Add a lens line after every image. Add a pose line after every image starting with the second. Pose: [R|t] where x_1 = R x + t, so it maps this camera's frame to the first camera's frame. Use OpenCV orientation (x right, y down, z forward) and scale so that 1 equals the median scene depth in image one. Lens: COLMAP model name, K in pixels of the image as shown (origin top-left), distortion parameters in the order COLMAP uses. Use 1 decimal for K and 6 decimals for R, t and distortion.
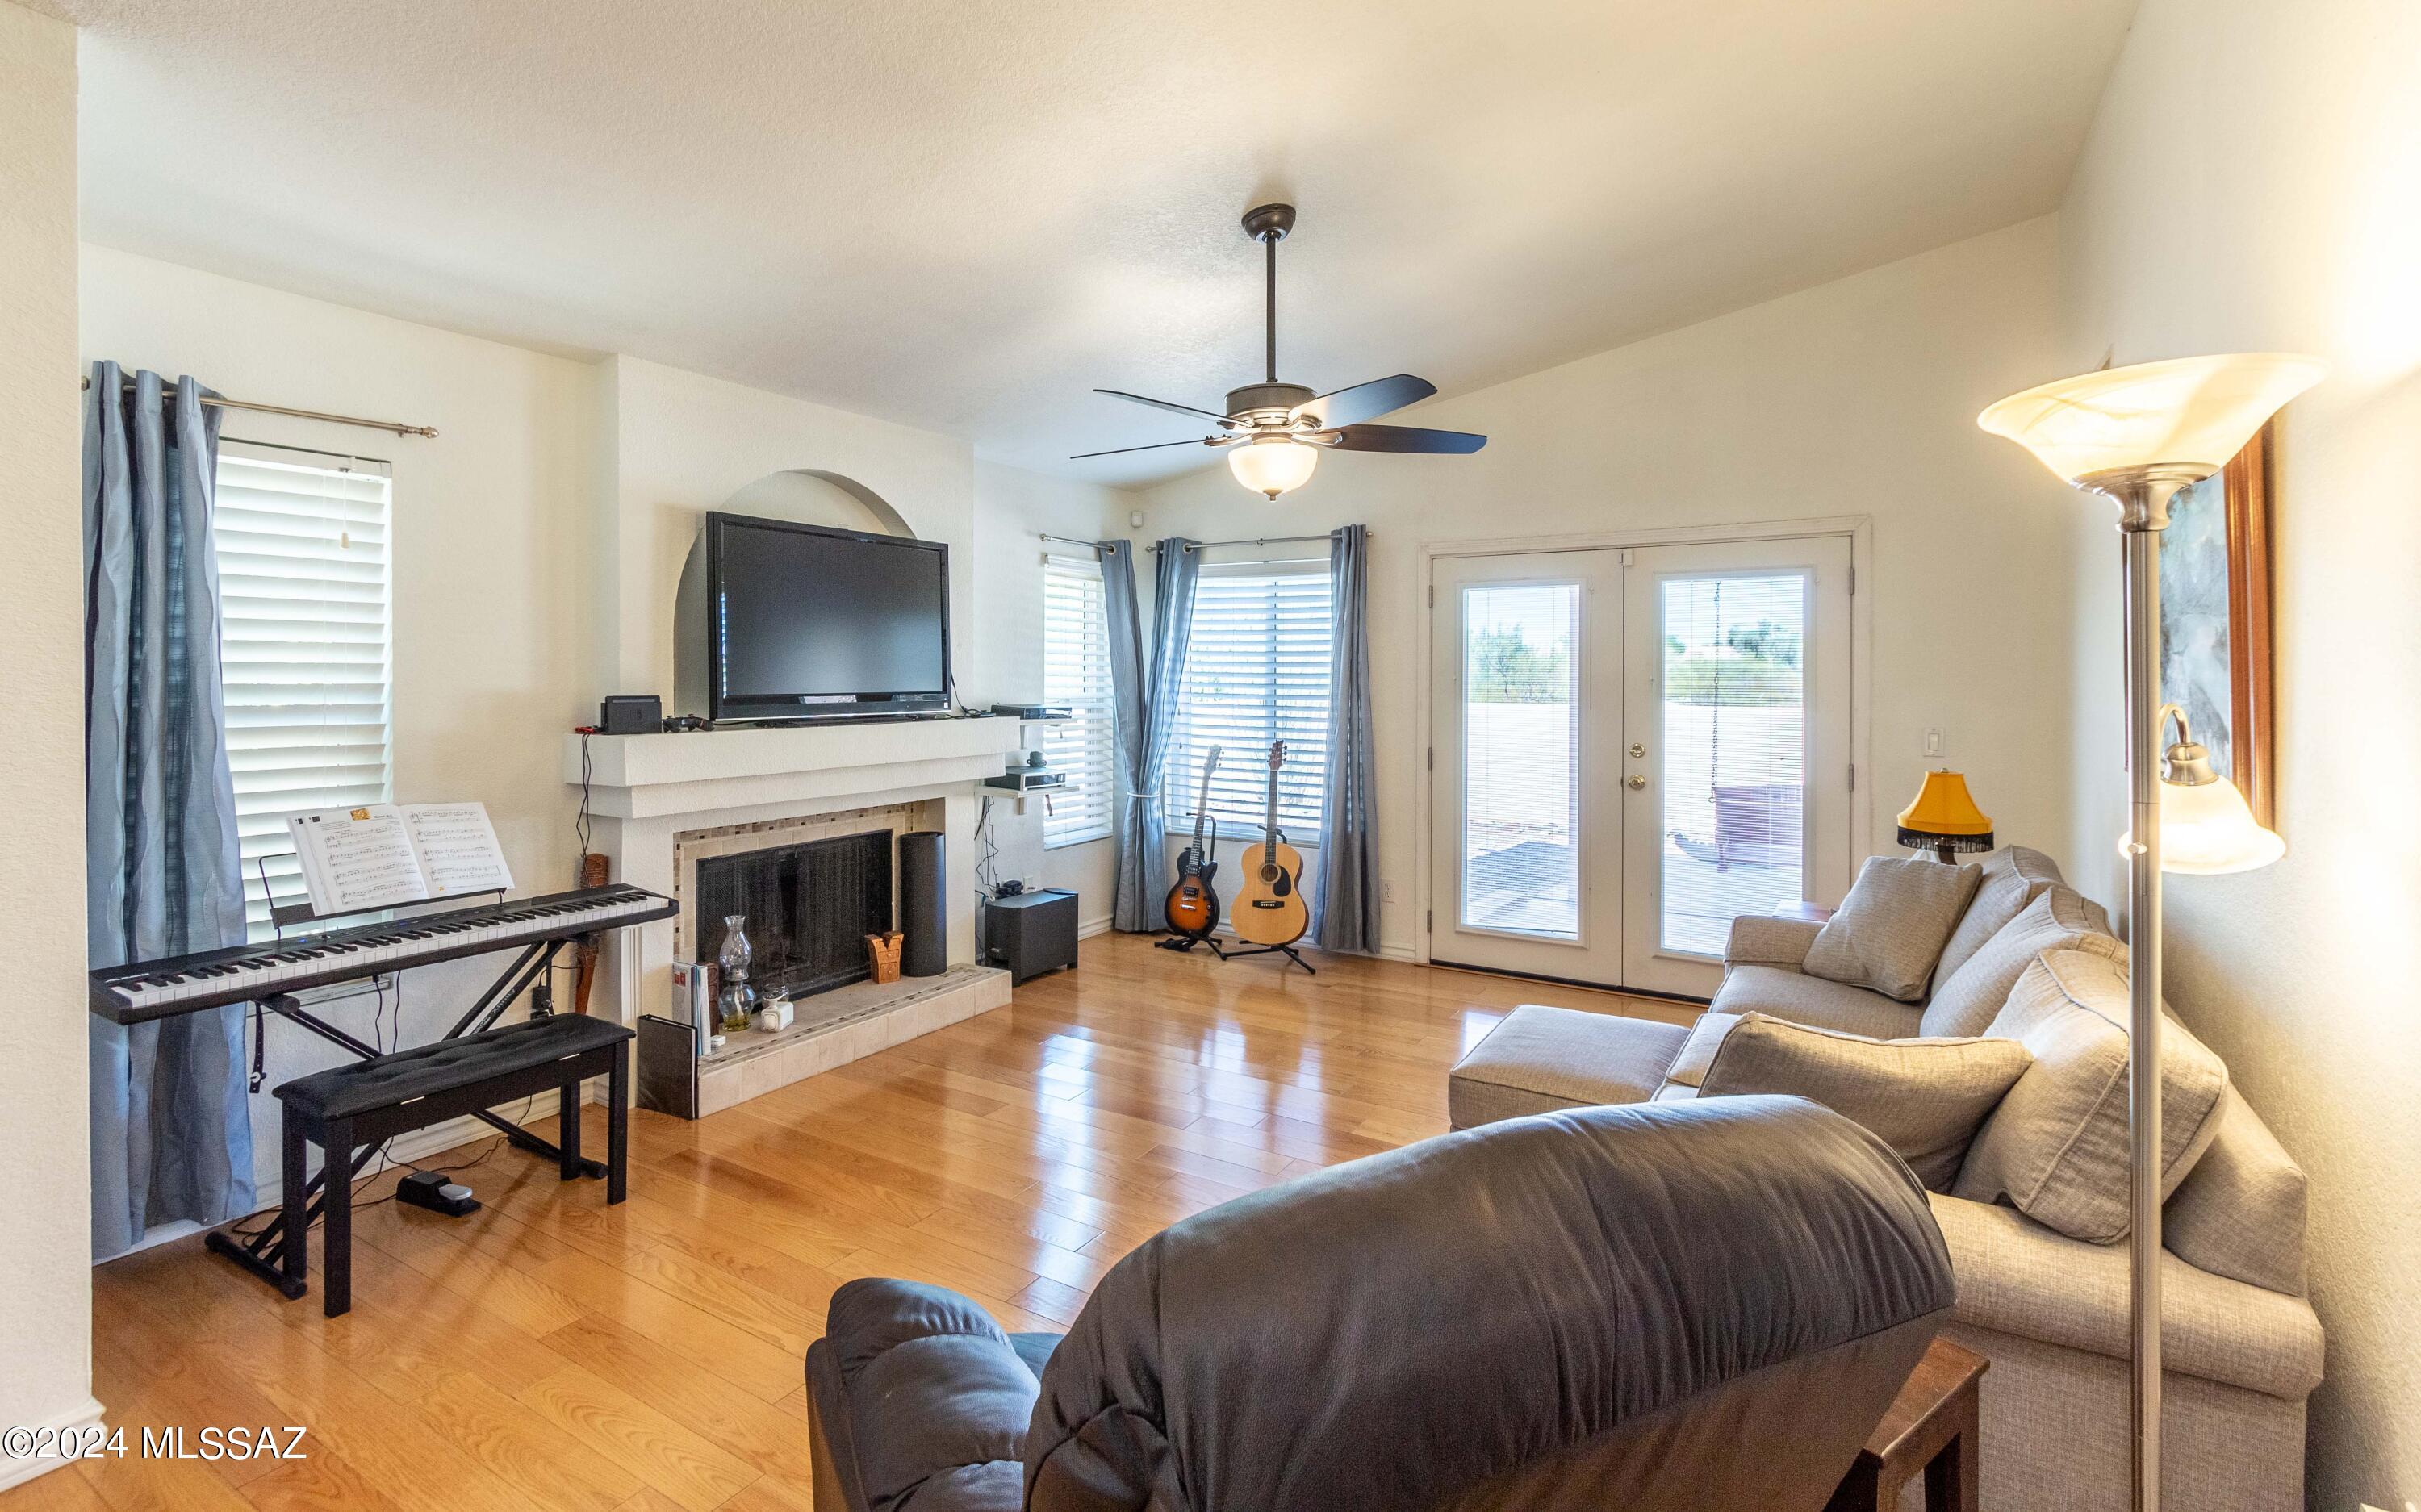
lens RADIAL K [[1141.3, 0, 1210.4], [0, 1141.3, 666.8], [0, 0, 1]] dist [0.001534, 0.000142]
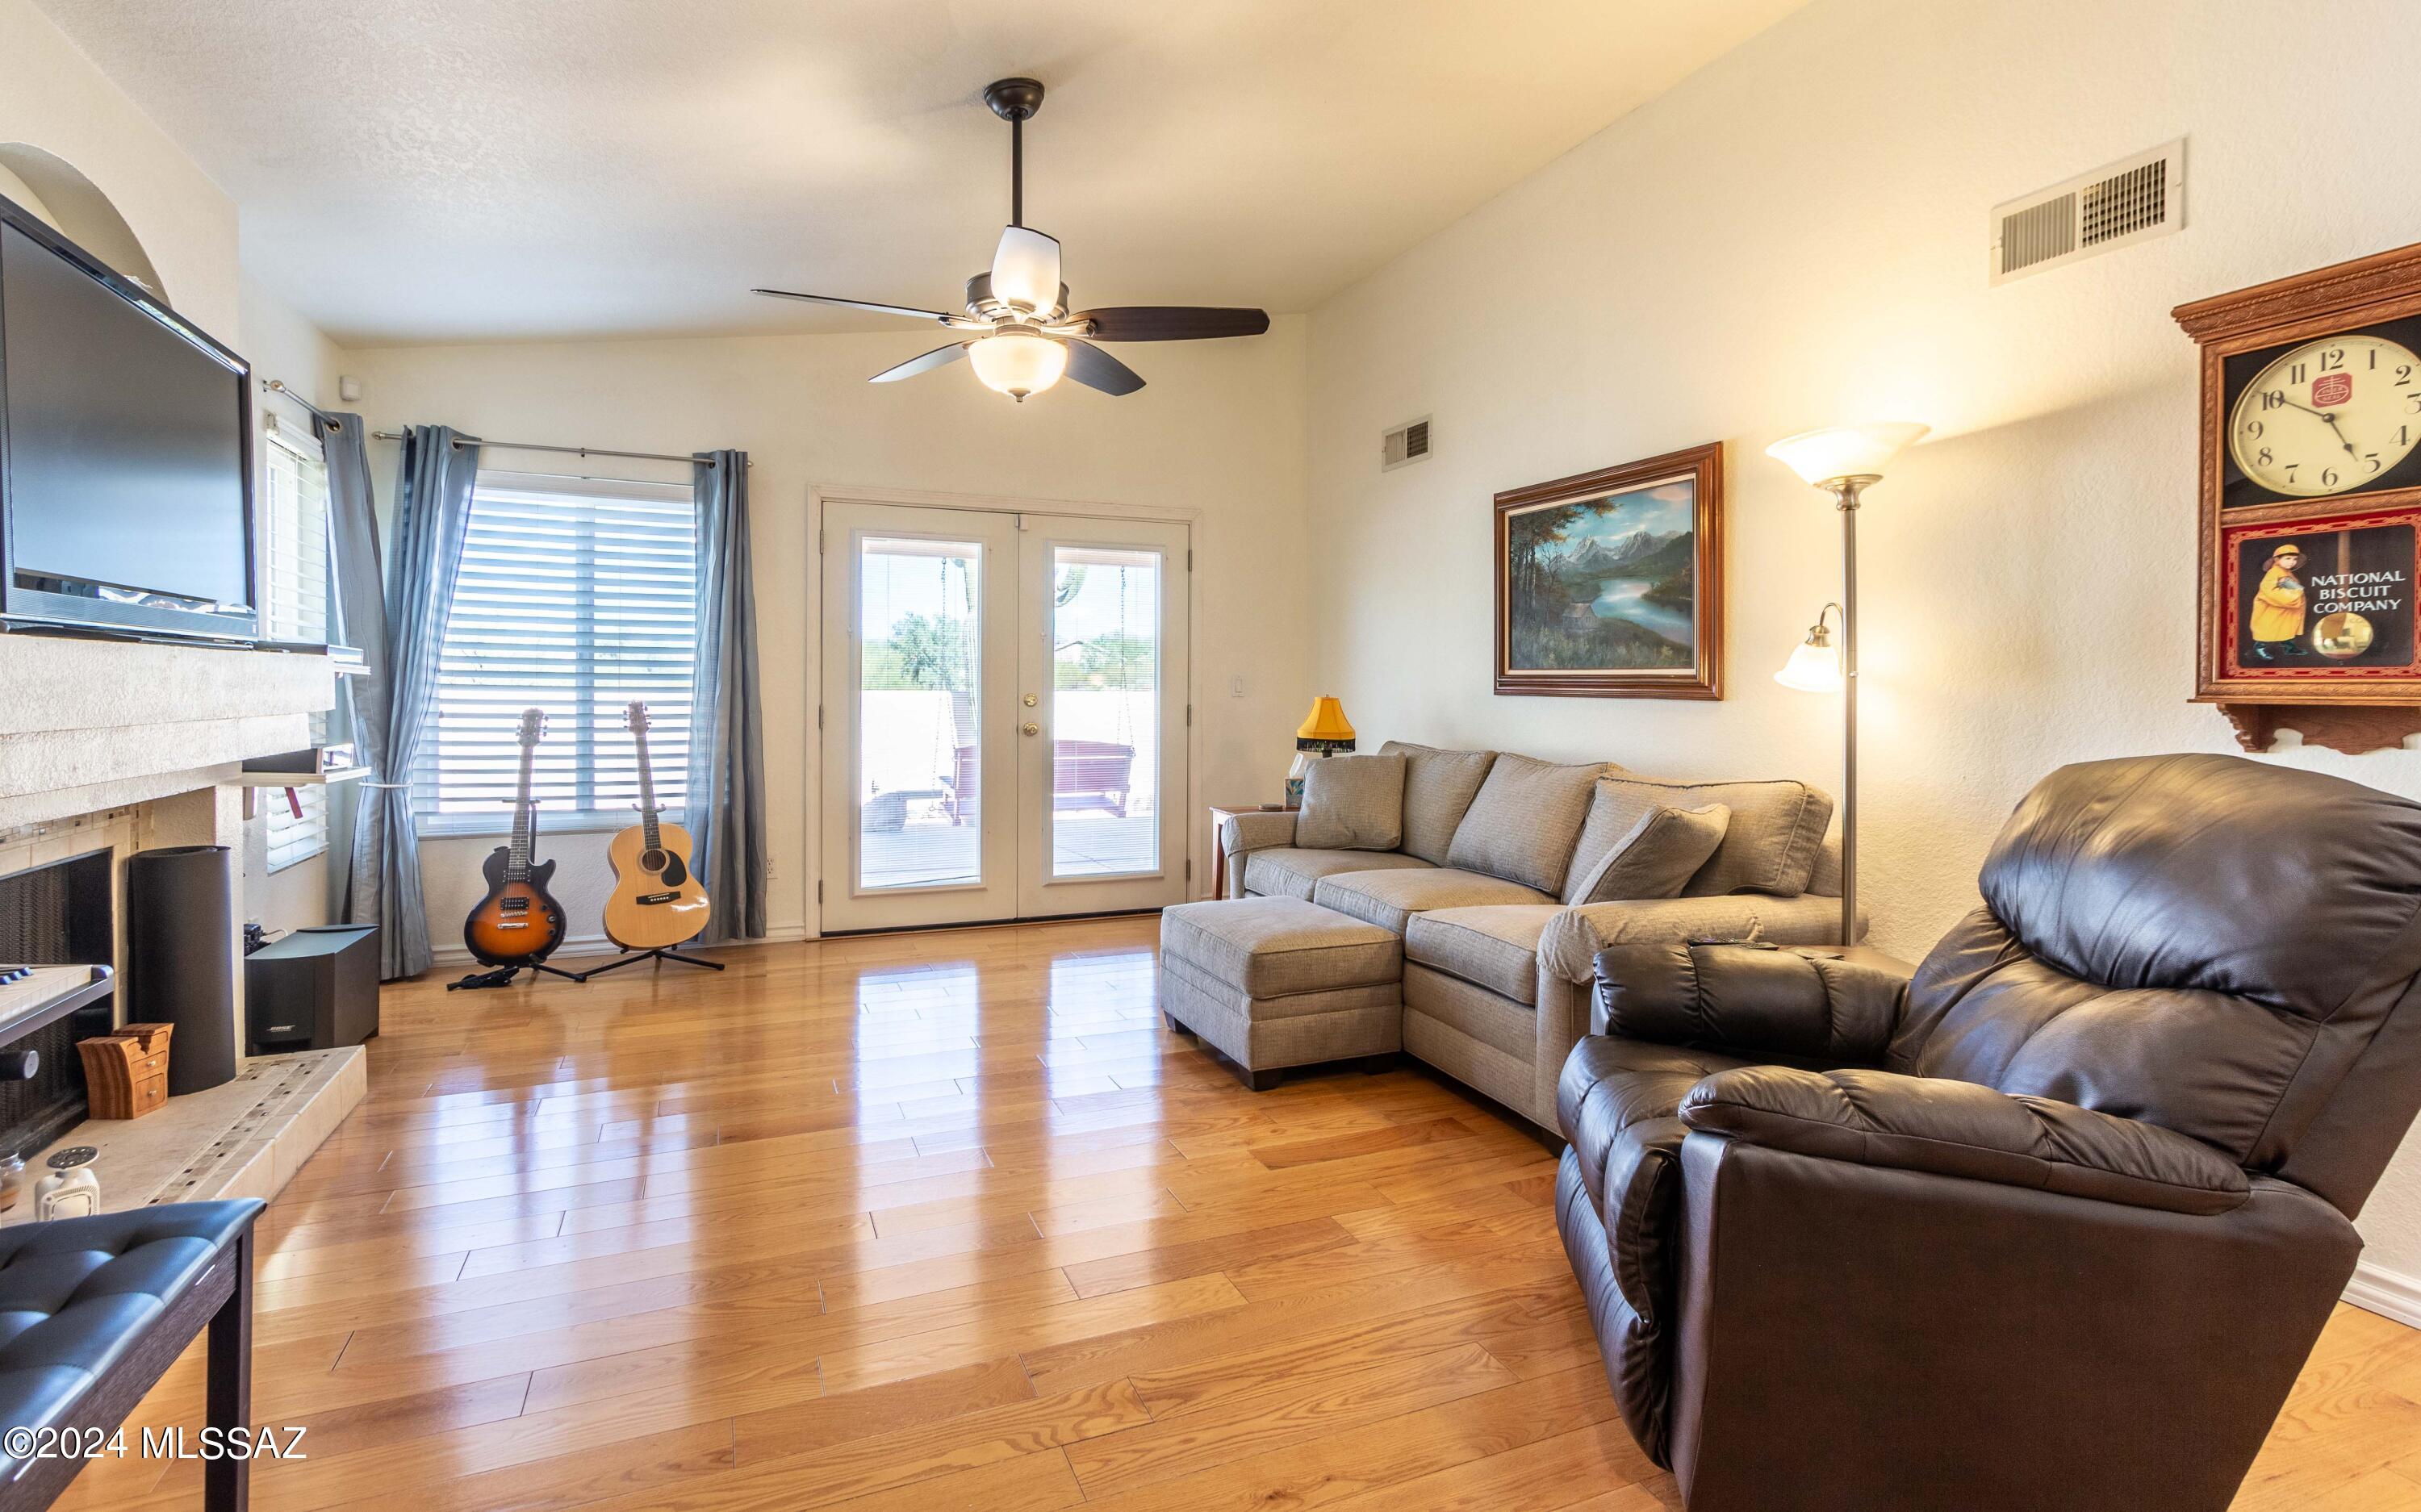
lens RADIAL K [[1122.7, 0, 1211.5], [0, 1122.7, 685.3], [0, 0, 1]] dist [-0.002263, -0.000304]
pose [[0.577577, 0.002643, 0.816332, -0.366283], [-0.010424, 0.999937, 0.004139, 0.047900], [-0.816270, -0.010900, 0.577568, 0.213837]]
